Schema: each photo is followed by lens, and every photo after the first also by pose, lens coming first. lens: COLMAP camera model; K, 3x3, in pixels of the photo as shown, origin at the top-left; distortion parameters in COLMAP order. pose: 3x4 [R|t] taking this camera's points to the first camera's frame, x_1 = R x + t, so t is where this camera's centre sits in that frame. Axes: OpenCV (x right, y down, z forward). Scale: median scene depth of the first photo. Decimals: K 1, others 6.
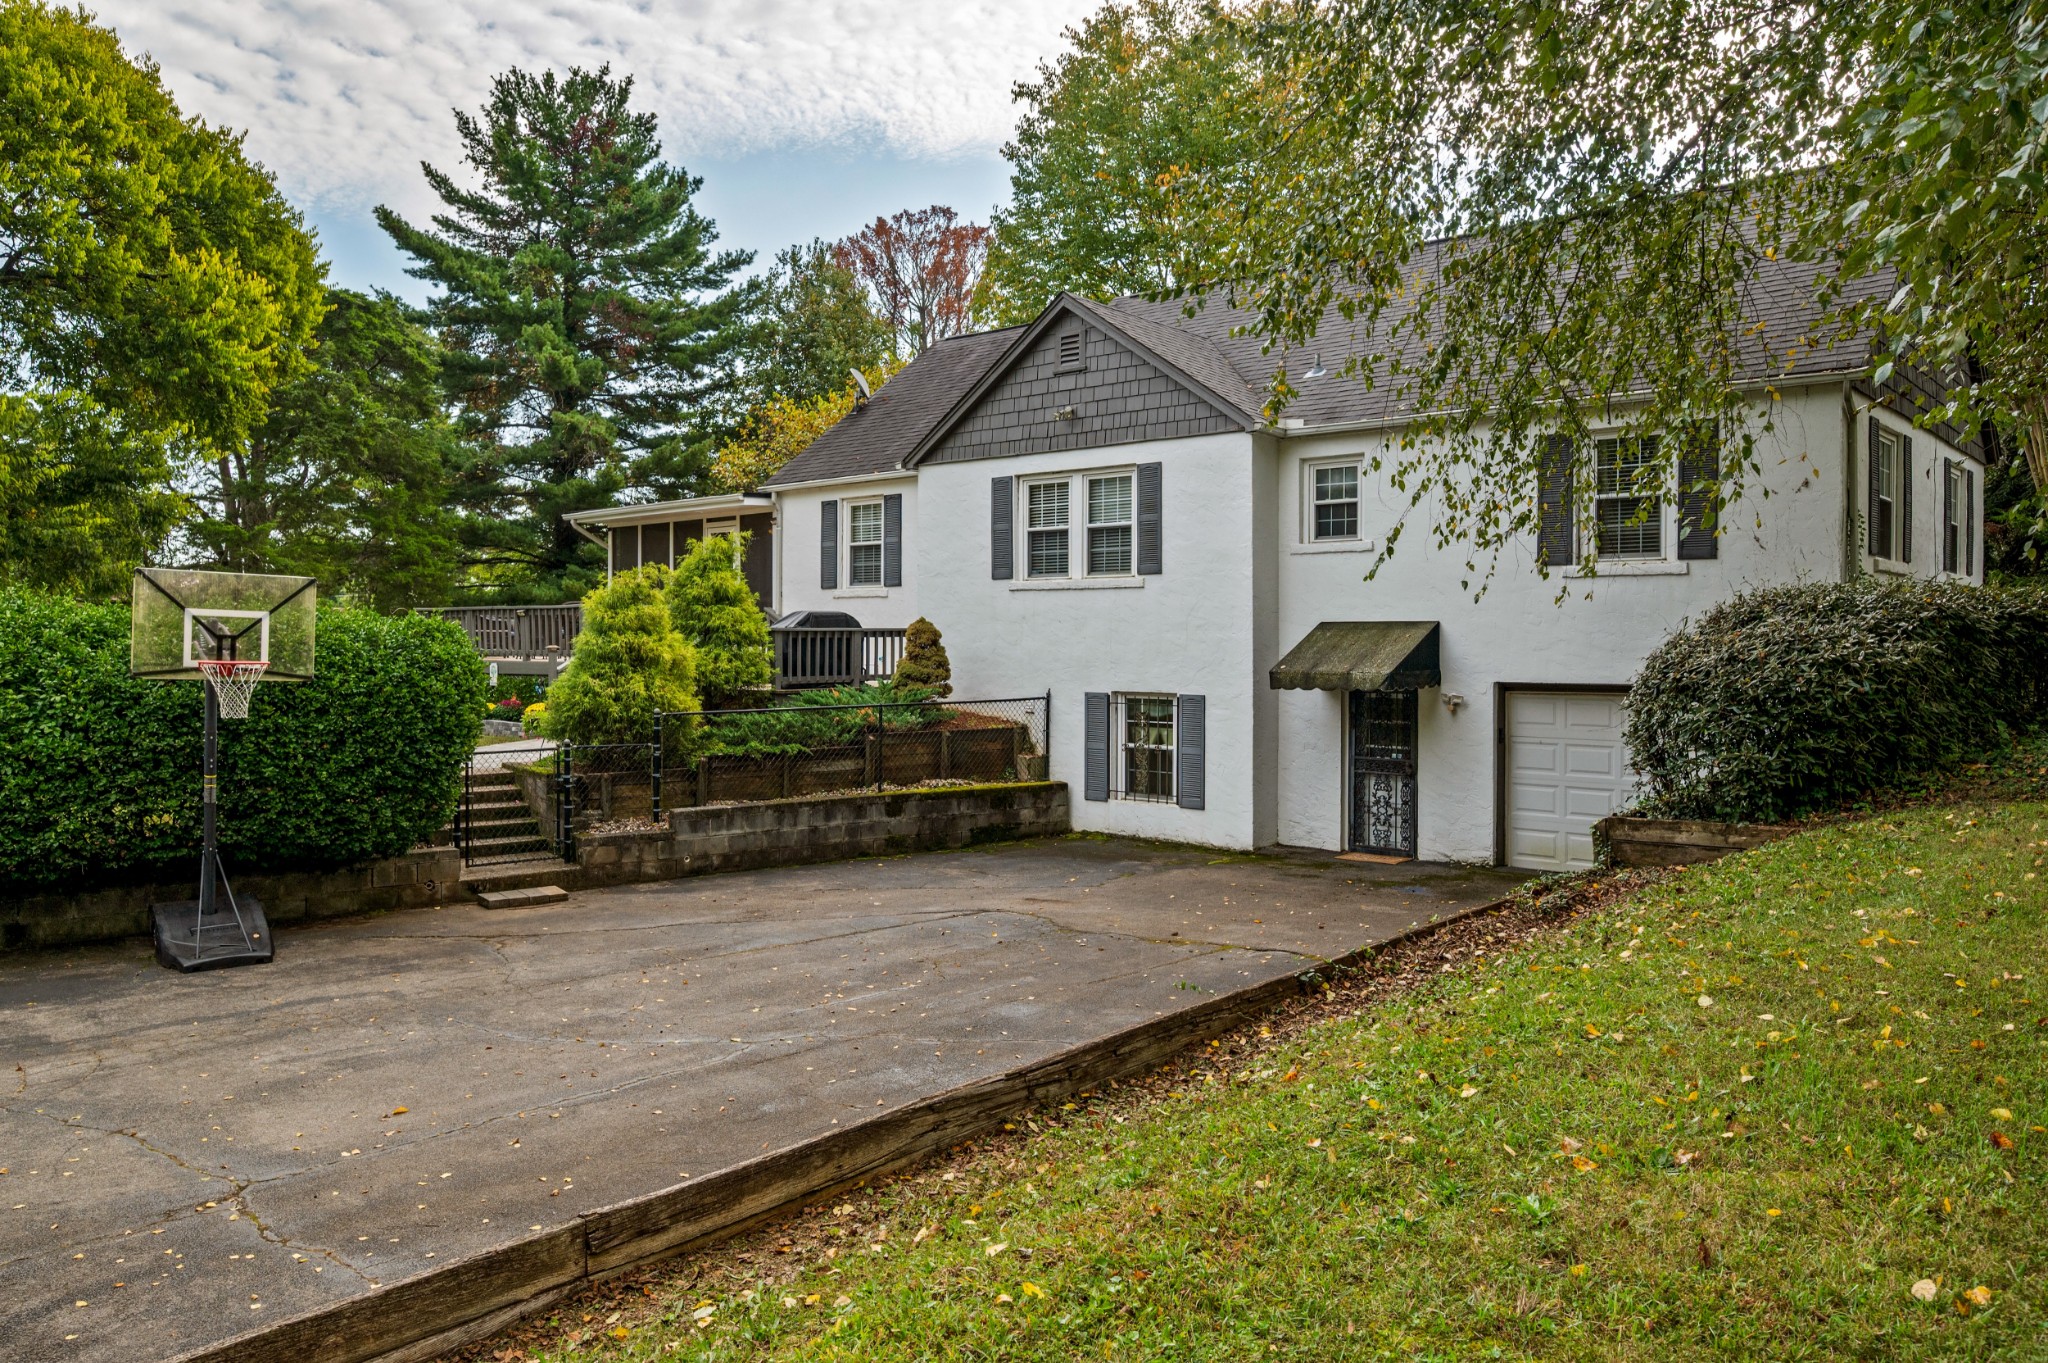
lens RADIAL K [[1427.5, 0, 1019.4], [0, 1427.5, 657.4], [0, 0, 1]] dist [-0.005383, 0.000671]
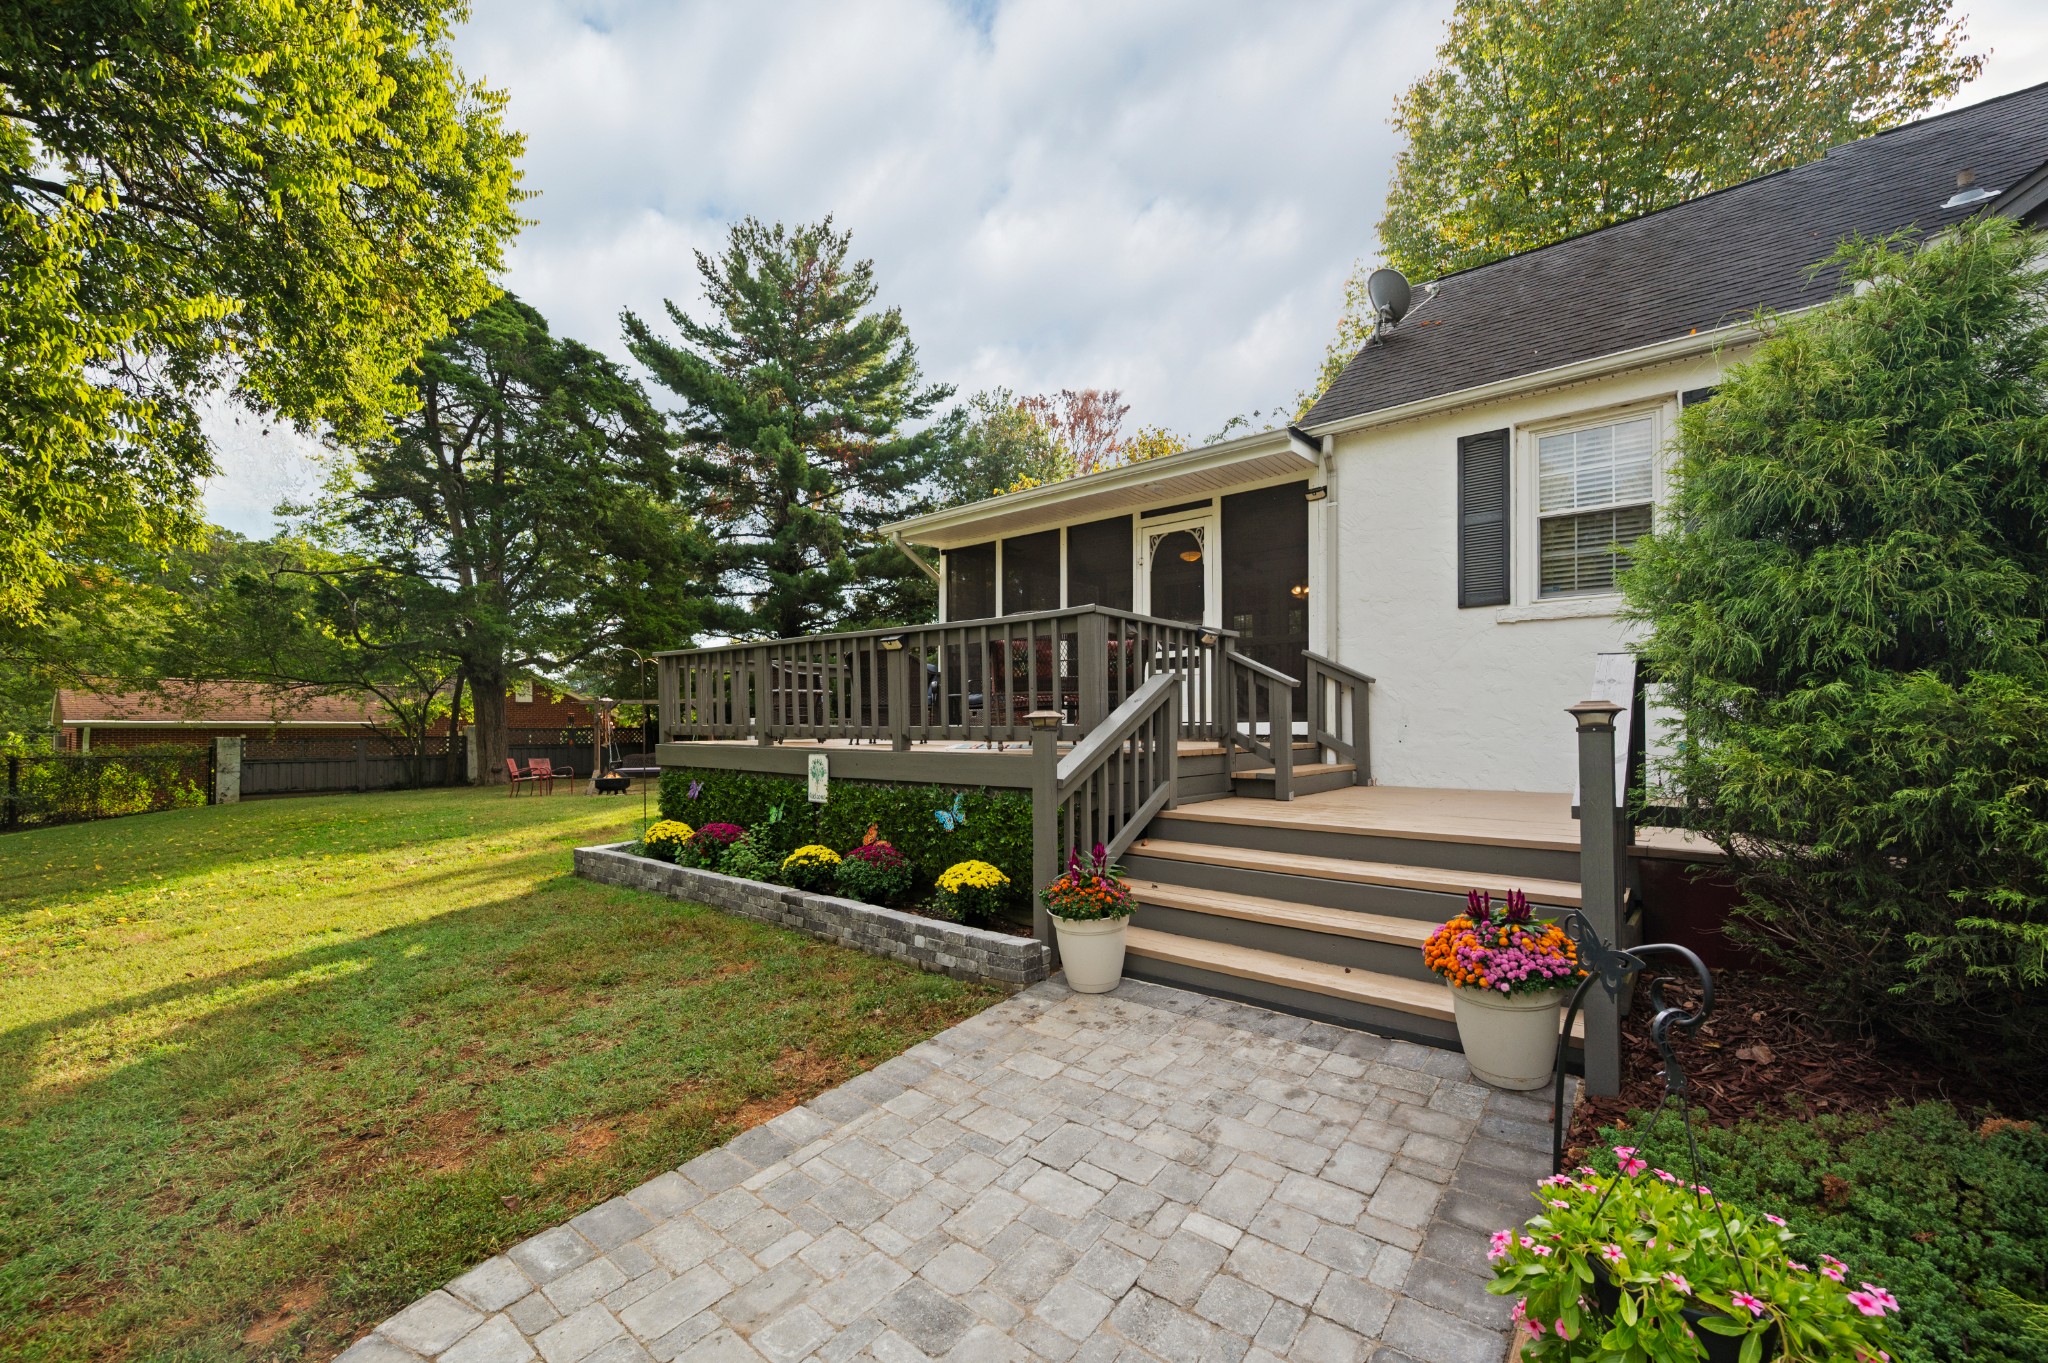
lens RADIAL K [[816.1, 0, 1024.7], [0, 816.1, 720.9], [0, 0, 1]] dist [-0.003227, -0.000331]
pose [[0.999667, 0.002323, 0.025705, -0.386270], [-0.001816, 0.999803, -0.019742, -0.001749], [-0.025746, 0.019688, 0.999475, 0.910085]]
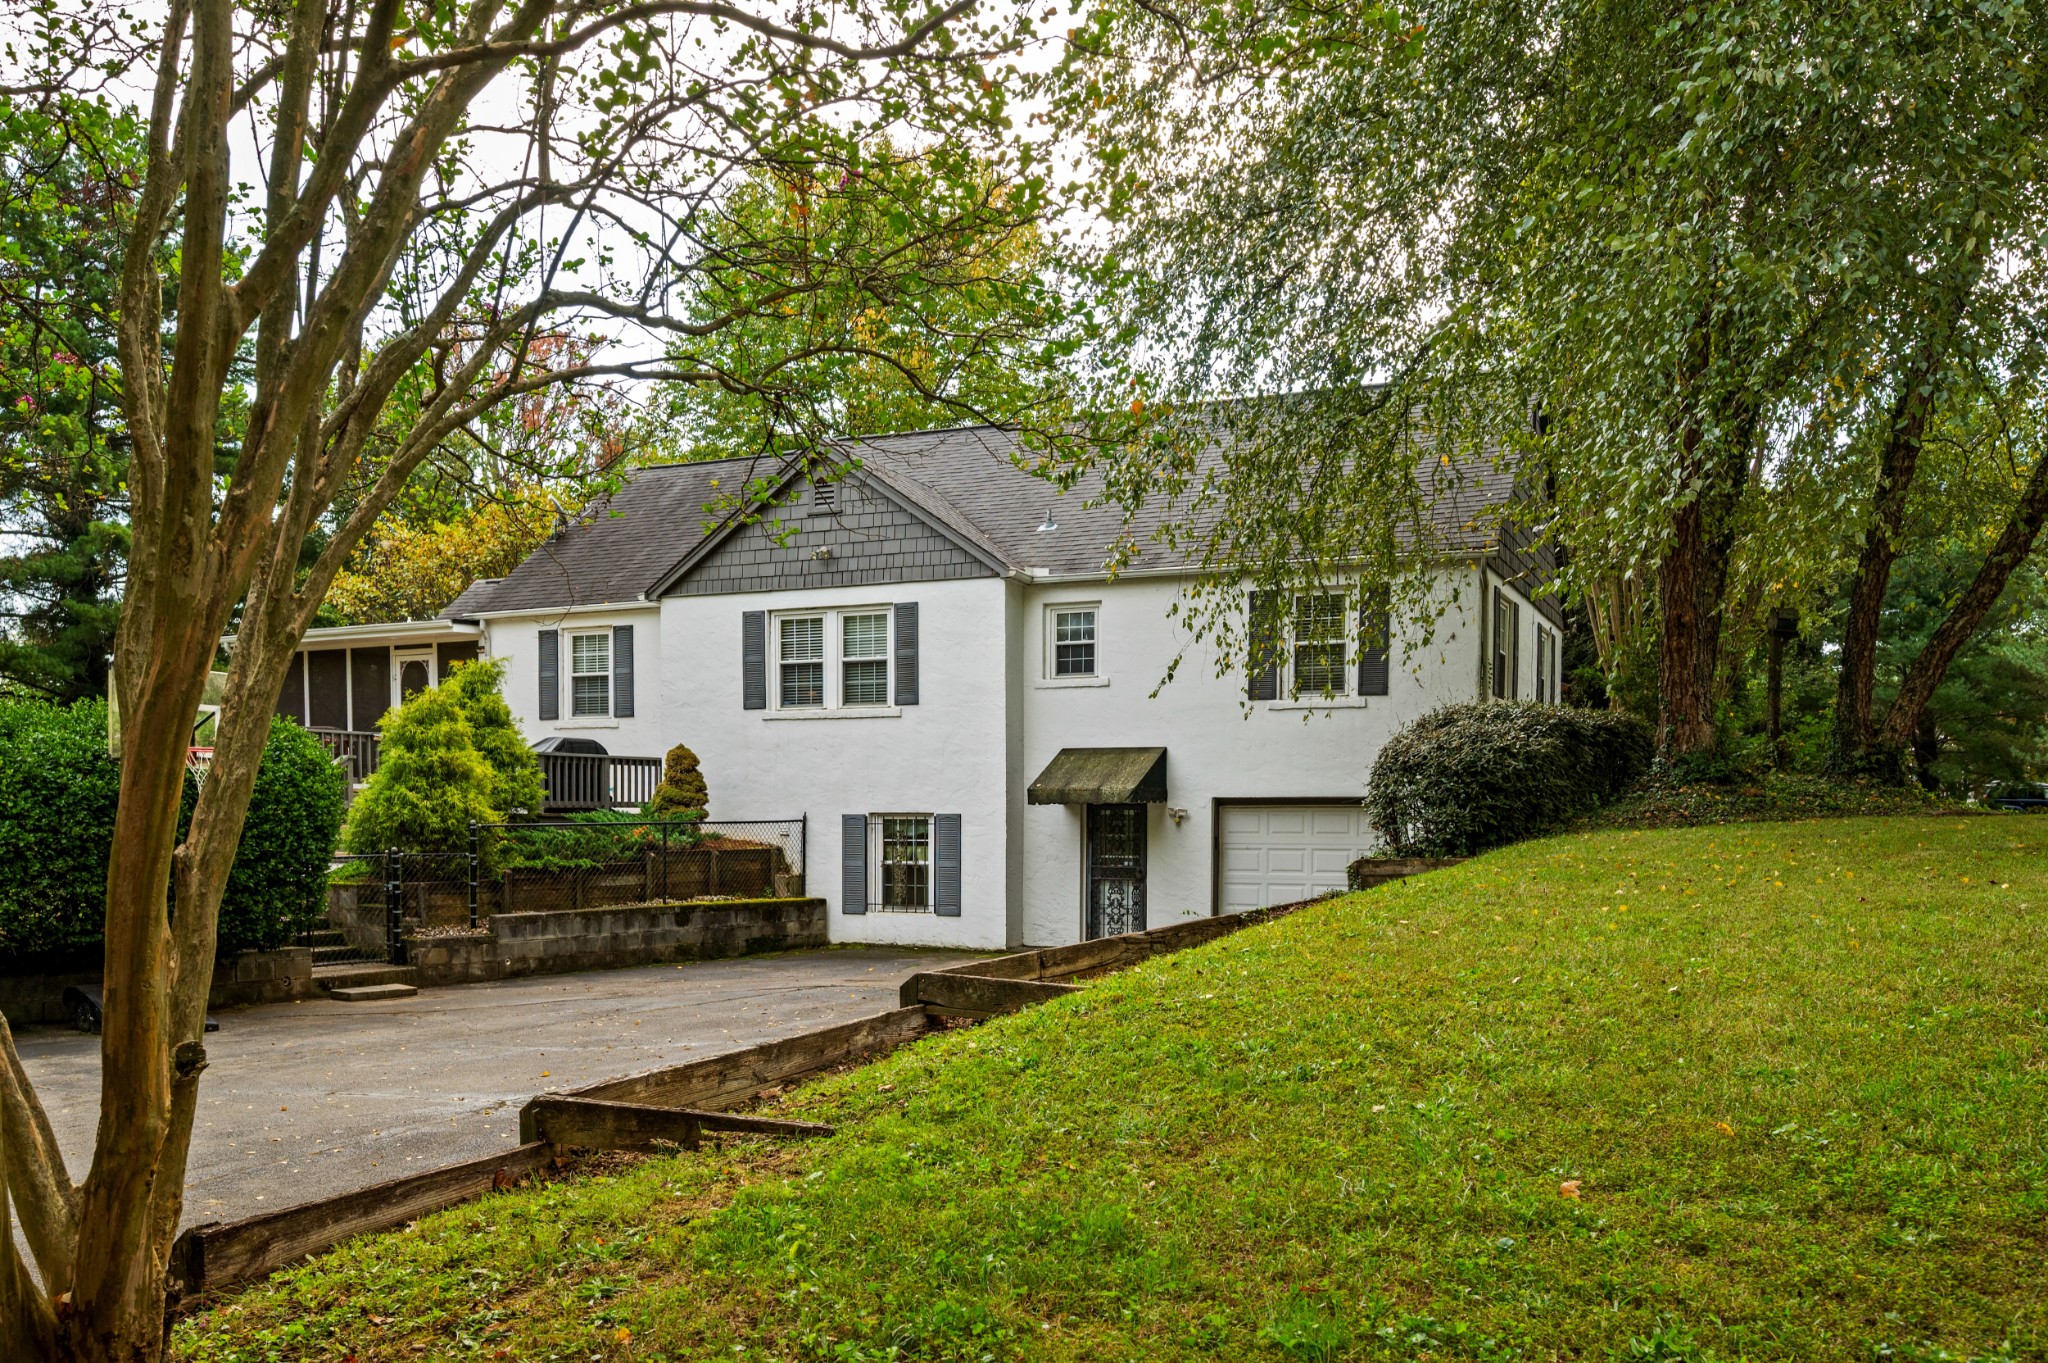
lens RADIAL K [[1647.8, 0, 1004.2], [0, 1647.8, 919.8], [0, 0, 1]] dist [-0.006606, -0.001760]
pose [[0.959107, -0.016161, 0.282581, -0.197701], [0.002406, 0.998798, 0.048955, 0.045122], [-0.283033, -0.046273, 0.957993, -0.243088]]
